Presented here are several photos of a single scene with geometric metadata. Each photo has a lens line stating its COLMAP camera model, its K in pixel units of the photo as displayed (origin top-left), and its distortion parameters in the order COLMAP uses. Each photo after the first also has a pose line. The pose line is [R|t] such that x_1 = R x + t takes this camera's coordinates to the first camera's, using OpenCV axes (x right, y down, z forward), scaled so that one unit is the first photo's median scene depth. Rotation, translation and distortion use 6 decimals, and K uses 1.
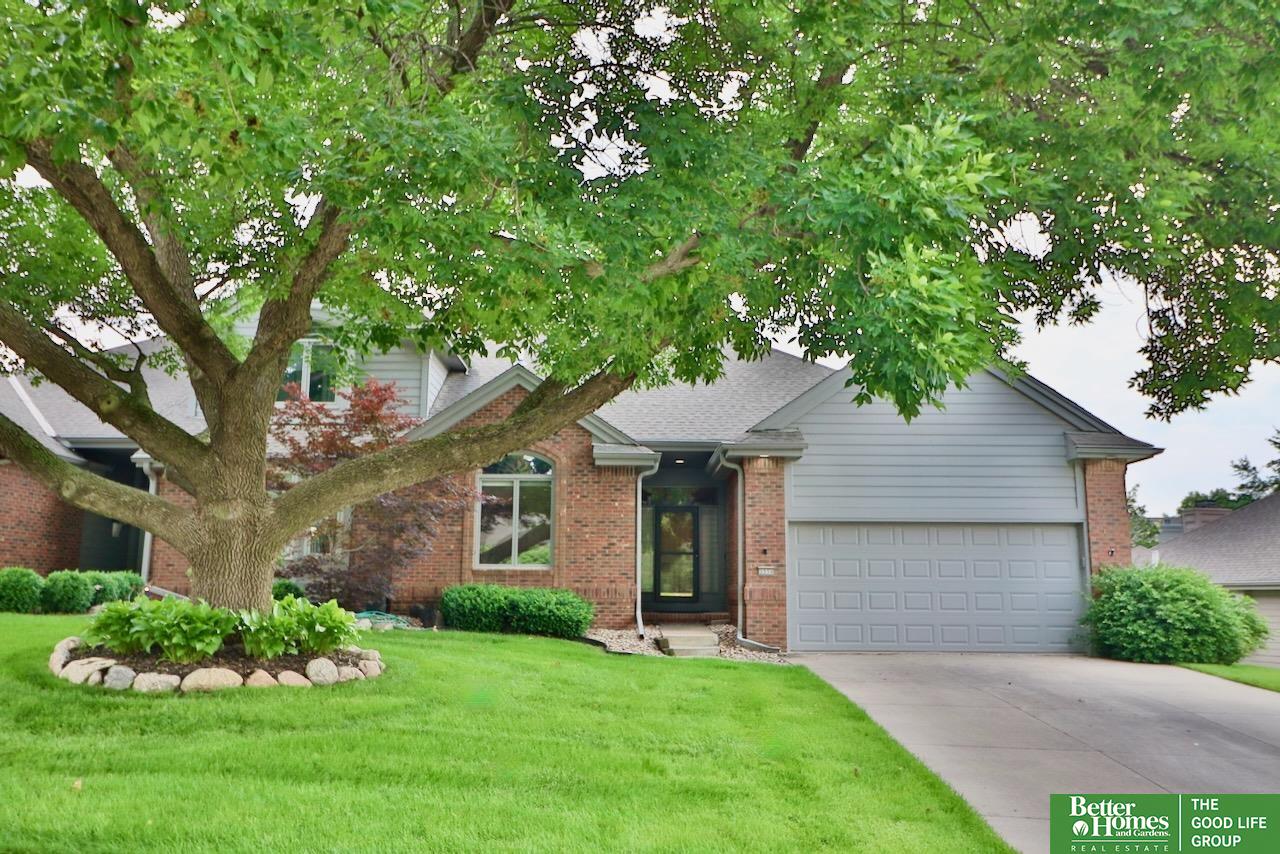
lens RADIAL K [[935.7, 0, 640.0], [0, 935.7, 427.0], [0, 0, 1]] dist [0.010232, 0.004255]
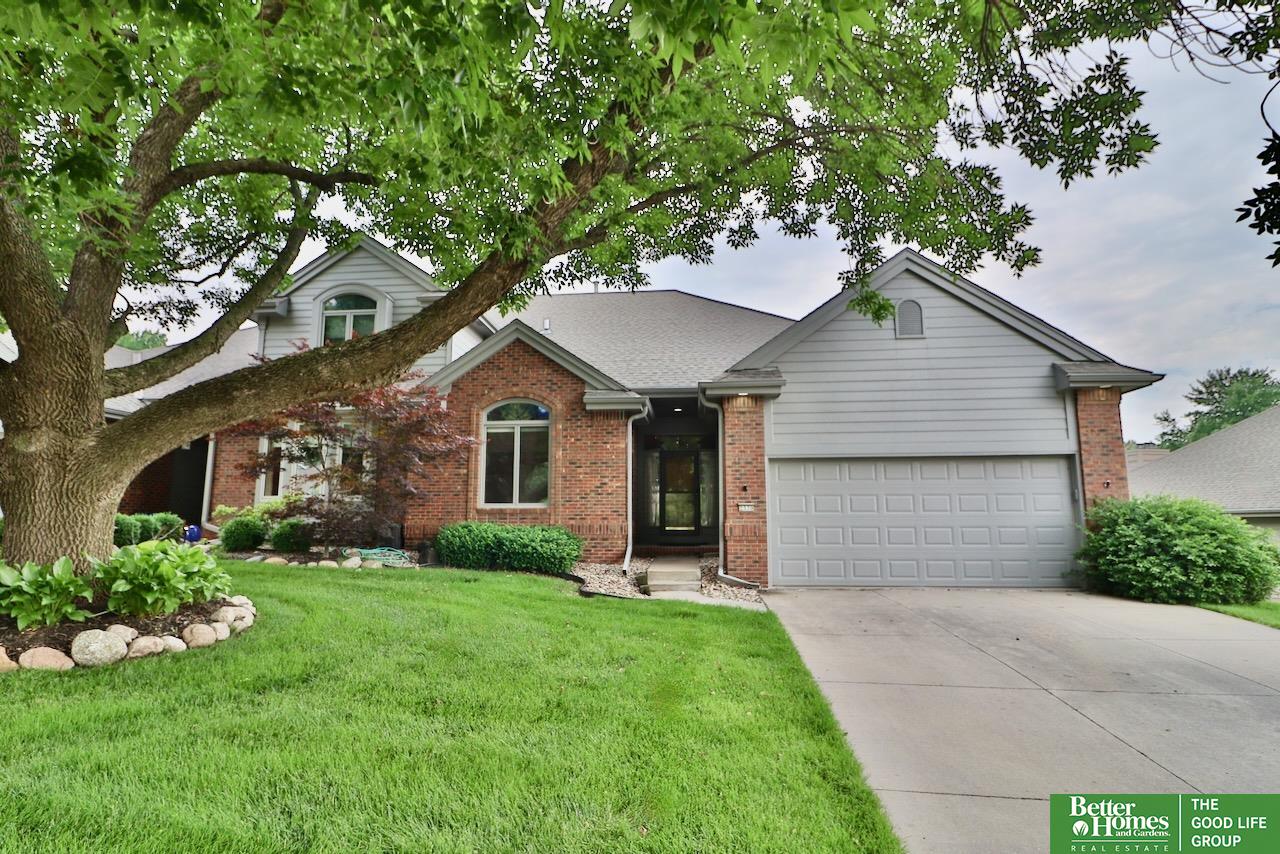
lens RADIAL K [[631.1, 0, 640.0], [0, 631.1, 427.0], [0, 0, 1]] dist [-0.011332, -0.000313]
pose [[0.994846, -0.022070, -0.098969, 0.089806], [0.024712, 0.999368, 0.025548, 0.046740], [0.098343, -0.027862, 0.994763, 0.314349]]
